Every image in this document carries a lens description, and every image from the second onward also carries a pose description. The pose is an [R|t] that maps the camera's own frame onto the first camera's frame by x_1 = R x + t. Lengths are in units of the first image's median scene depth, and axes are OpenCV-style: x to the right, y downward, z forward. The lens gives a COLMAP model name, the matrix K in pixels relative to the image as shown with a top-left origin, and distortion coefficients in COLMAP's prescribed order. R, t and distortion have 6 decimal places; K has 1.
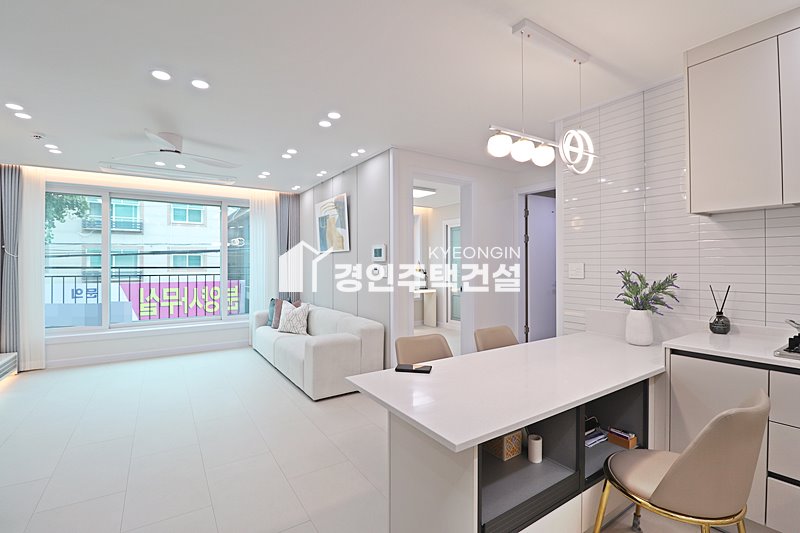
lens RADIAL K [[369.6, 0, 401.4], [0, 369.6, 262.1], [0, 0, 1]] dist [-0.008311, -0.007691]
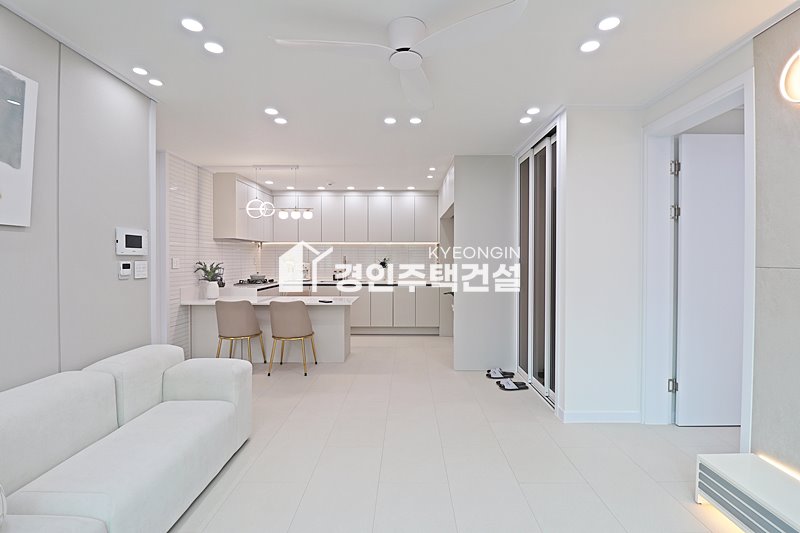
lens RADIAL K [[369.6, 0, 406.7], [0, 369.6, 262.7], [0, 0, 1]] dist [-0.008311, -0.007691]
pose [[-0.835319, -0.007363, 0.549716, -0.814306], [-0.004032, 0.999965, 0.007267, 0.005266], [-0.549751, 0.003854, -0.835320, 1.273711]]
